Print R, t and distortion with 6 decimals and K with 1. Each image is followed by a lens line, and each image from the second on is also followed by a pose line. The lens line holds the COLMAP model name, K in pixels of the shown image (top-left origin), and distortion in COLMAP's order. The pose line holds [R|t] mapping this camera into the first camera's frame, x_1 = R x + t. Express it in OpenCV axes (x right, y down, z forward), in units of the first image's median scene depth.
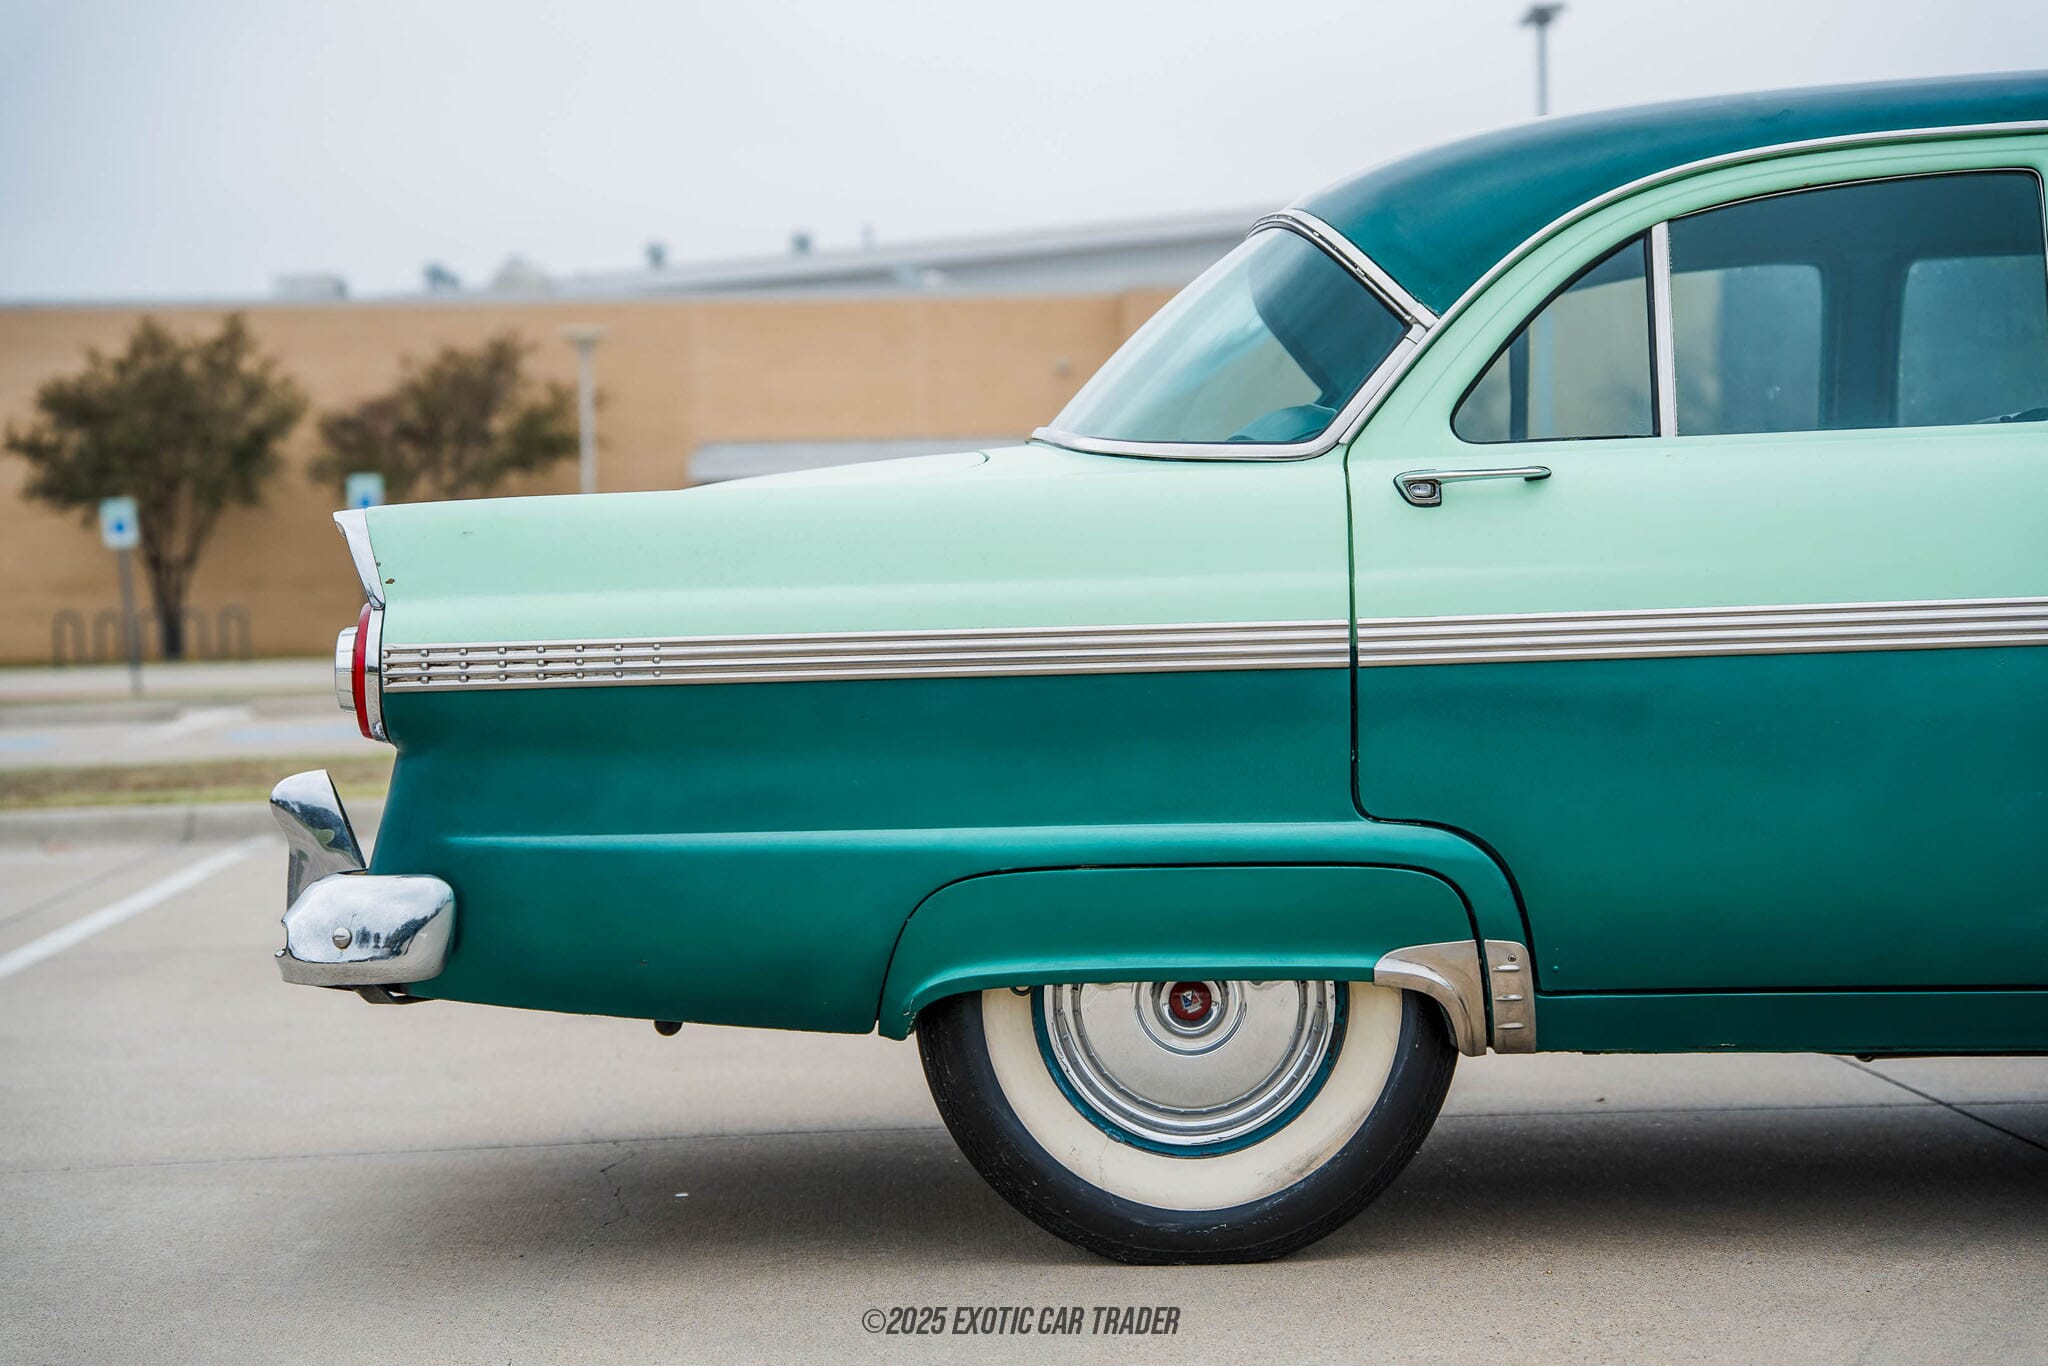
lens RADIAL K [[3899.7, 0, 1024.0], [0, 3899.7, 683.0], [0, 0, 1]] dist [0.255979, 0.057629]
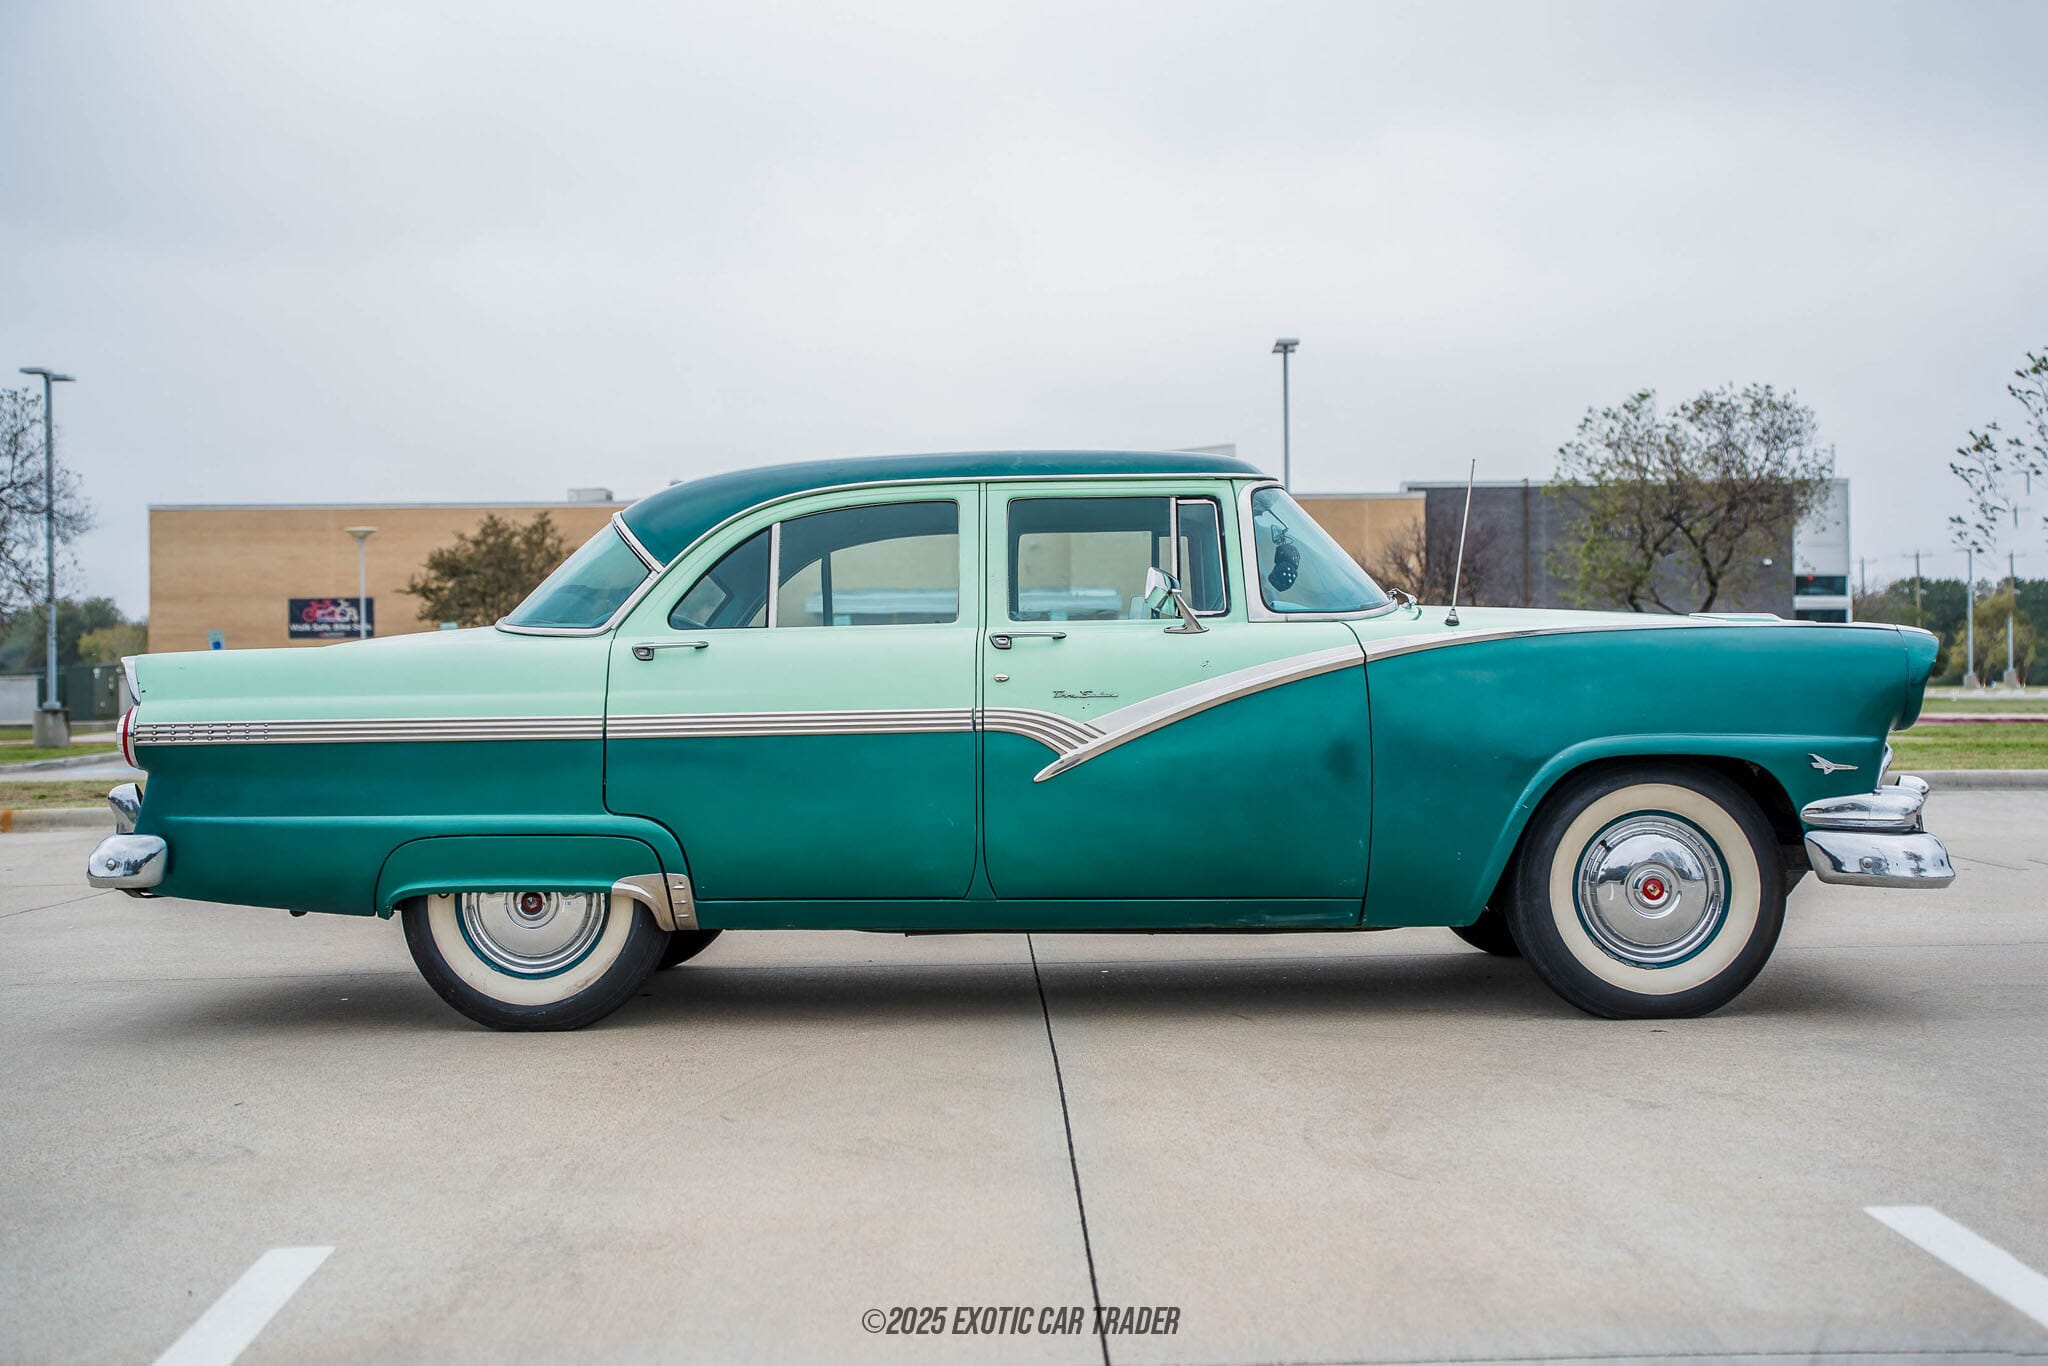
lens RADIAL K [[2393.8, 0, 1024.0], [0, 2393.8, 683.0], [0, 0, 1]] dist [-0.006655, -0.004633]
pose [[0.999872, 0.011486, -0.011130, 0.310420], [-0.011730, 0.999685, -0.022171, -0.007979], [0.010872, 0.022299, 0.999692, -0.241609]]
